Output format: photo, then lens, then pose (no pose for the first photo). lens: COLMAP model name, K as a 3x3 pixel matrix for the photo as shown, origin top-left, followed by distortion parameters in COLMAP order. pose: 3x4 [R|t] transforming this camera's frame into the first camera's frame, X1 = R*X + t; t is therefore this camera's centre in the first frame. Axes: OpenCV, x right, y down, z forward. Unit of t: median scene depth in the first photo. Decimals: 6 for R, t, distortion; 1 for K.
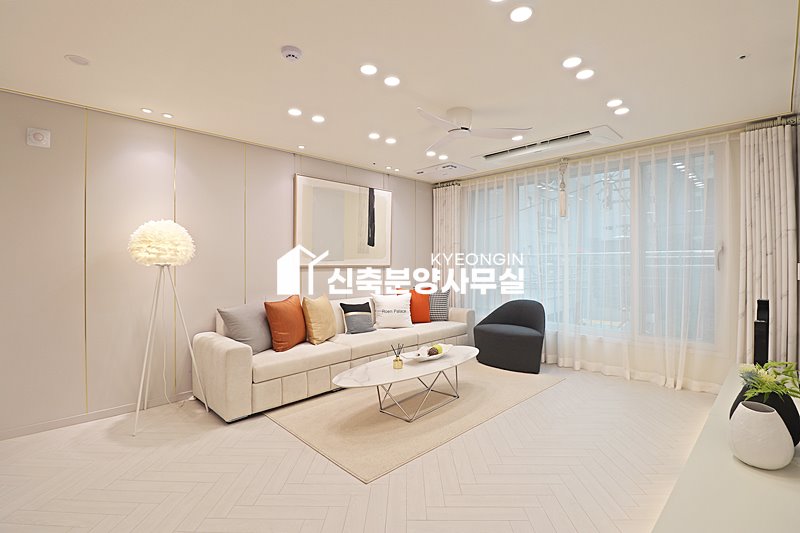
lens RADIAL K [[371.2, 0, 397.1], [0, 371.2, 262.3], [0, 0, 1]] dist [-0.002434, -0.011045]
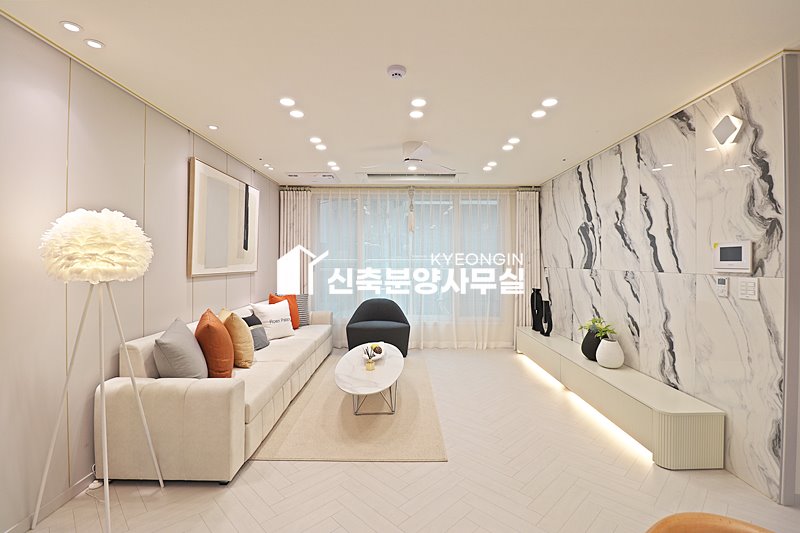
lens RADIAL K [[371.2, 0, 399.4], [0, 371.2, 259.9], [0, 0, 1]] dist [-0.002434, -0.011045]
pose [[0.698913, 0.004984, 0.715189, -0.618098], [-0.002371, 0.999986, -0.004652, -0.022880], [-0.715203, 0.001556, 0.698915, 0.167655]]
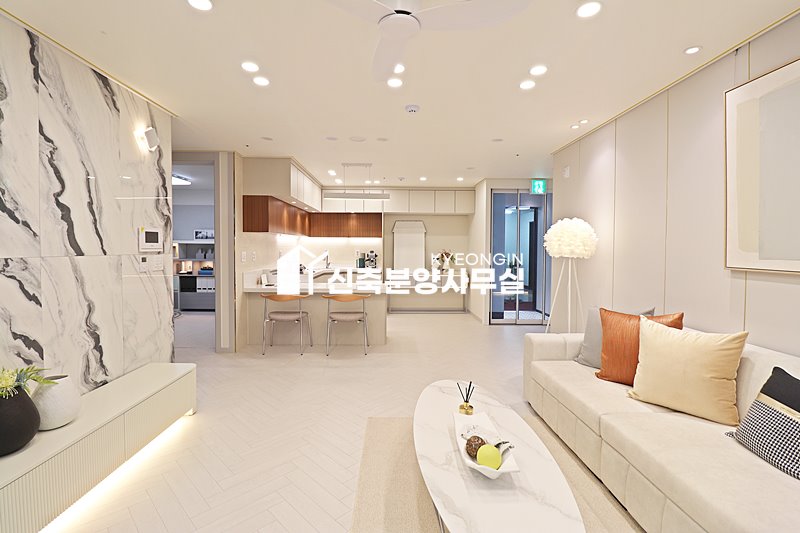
lens RADIAL K [[371.2, 0, 399.5], [0, 371.2, 260.0], [0, 0, 1]] dist [-0.002434, -0.011045]
pose [[-0.677463, 0.021290, -0.735248, 0.493474], [-0.005887, 0.999392, 0.034362, -0.018503], [0.735533, 0.027607, -0.676926, 1.185286]]
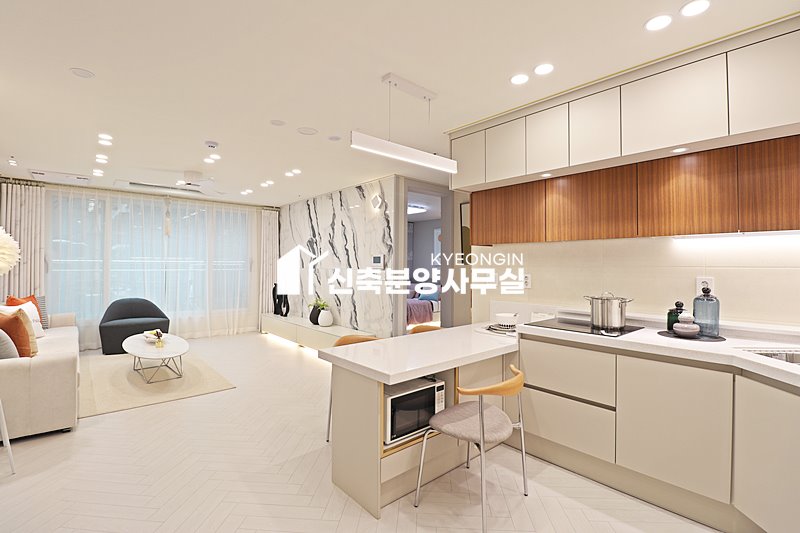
lens RADIAL K [[371.2, 0, 400.3], [0, 371.2, 260.8], [0, 0, 1]] dist [-0.002434, -0.011045]
pose [[0.053506, 0.013917, 0.998471, -1.147870], [-0.005022, 0.999894, -0.013668, -0.015530], [-0.998555, -0.004283, 0.053571, 0.038818]]
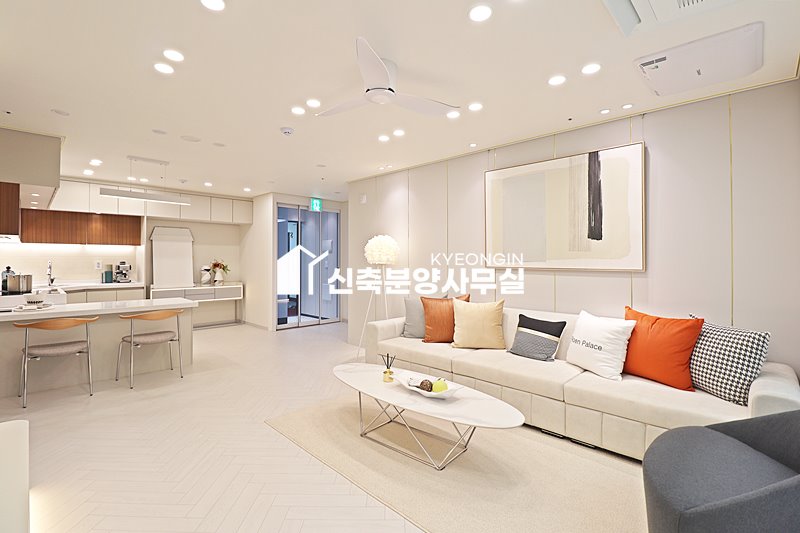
lens RADIAL K [[371.2, 0, 402.9], [0, 371.2, 259.6], [0, 0, 1]] dist [-0.002434, -0.011045]
pose [[0.034797, -0.000318, -0.999394, 0.795211], [-0.002891, 0.999996, -0.000419, -0.009868], [0.999390, 0.002903, 0.034796, 0.877891]]
